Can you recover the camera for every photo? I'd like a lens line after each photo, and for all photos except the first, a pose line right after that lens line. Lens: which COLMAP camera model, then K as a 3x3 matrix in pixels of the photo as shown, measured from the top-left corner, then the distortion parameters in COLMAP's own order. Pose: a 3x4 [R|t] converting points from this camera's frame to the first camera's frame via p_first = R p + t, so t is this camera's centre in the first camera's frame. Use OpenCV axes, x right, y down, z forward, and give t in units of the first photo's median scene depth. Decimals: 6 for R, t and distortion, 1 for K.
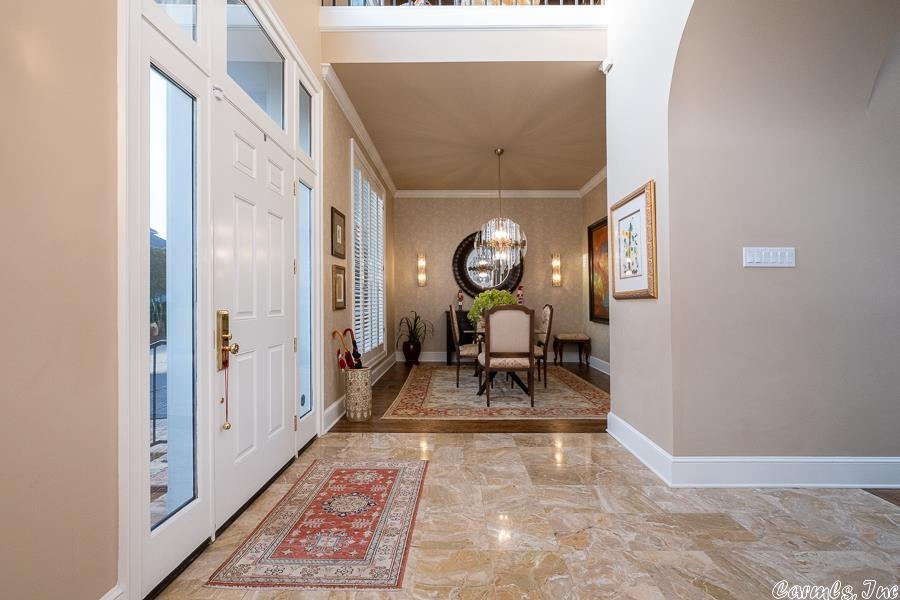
lens RADIAL K [[395.4, 0, 452.2], [0, 395.4, 296.7], [0, 0, 1]] dist [-0.001632, -0.000283]
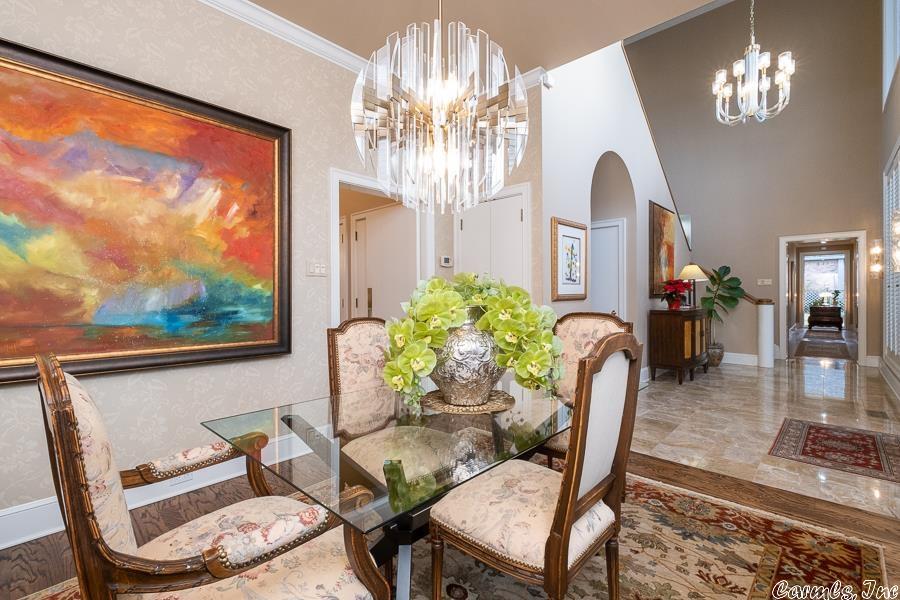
lens RADIAL K [[416.8, 0, 450.9], [0, 416.8, 285.5], [0, 0, 1]] dist [0.008264, 0.000135]
pose [[-0.747270, 0.015775, 0.664333, -0.193548], [-0.005922, 0.999520, -0.030396, 0.001250], [-0.664494, -0.026648, -0.746819, 2.593968]]
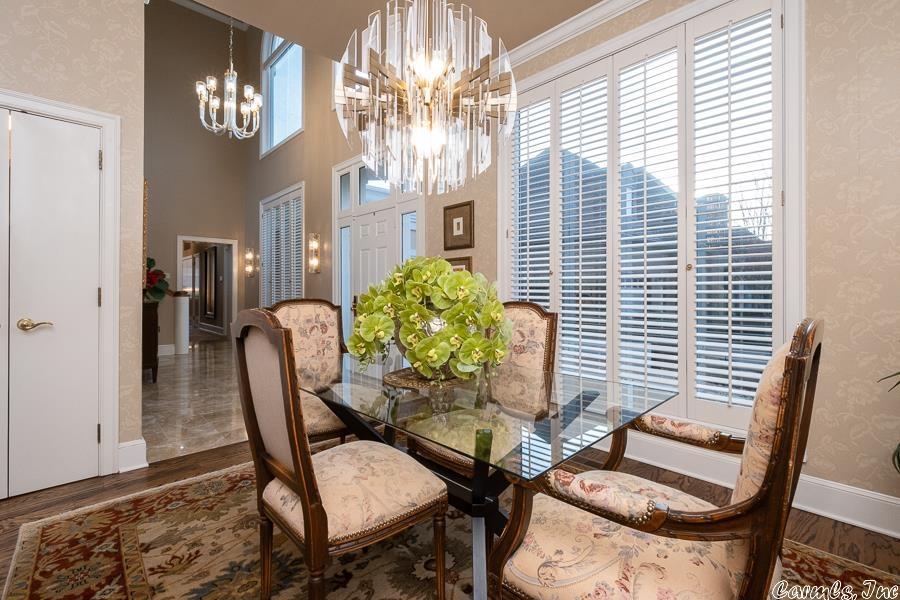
lens RADIAL K [[397.6, 0, 452.5], [0, 397.6, 292.2], [0, 0, 1]] dist [-0.001737, -0.000216]
pose [[-0.710958, -0.001972, -0.703232, 0.668021], [0.003101, 0.999978, -0.005939, 0.024725], [0.703227, -0.006403, -0.710936, 2.575771]]
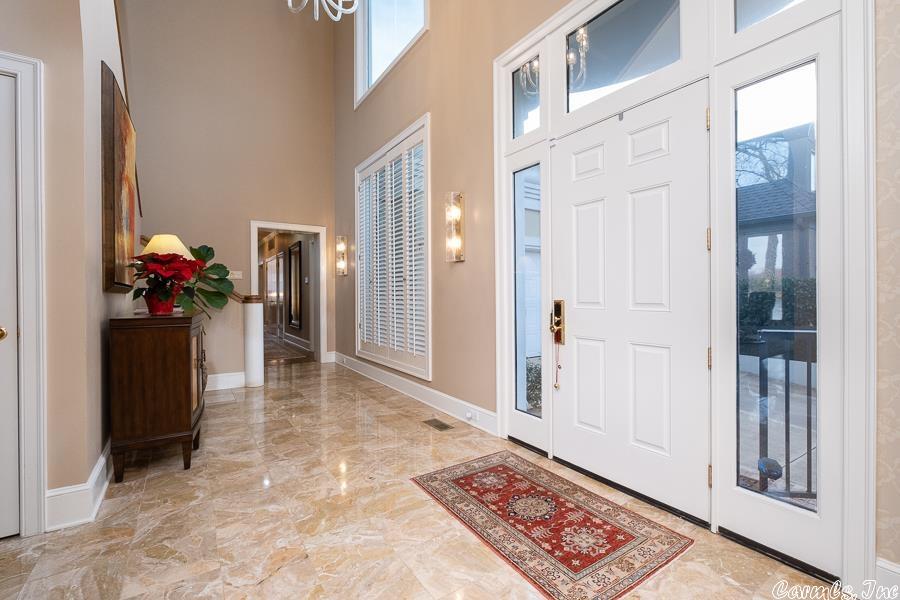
lens RADIAL K [[395.4, 0, 452.2], [0, 395.4, 296.7], [0, 0, 1]] dist [-0.001632, -0.000283]
pose [[-0.823092, 0.006823, -0.567866, 0.361019], [0.011888, 0.999916, -0.005217, 0.019483], [0.567783, -0.011045, -0.823104, 1.410501]]
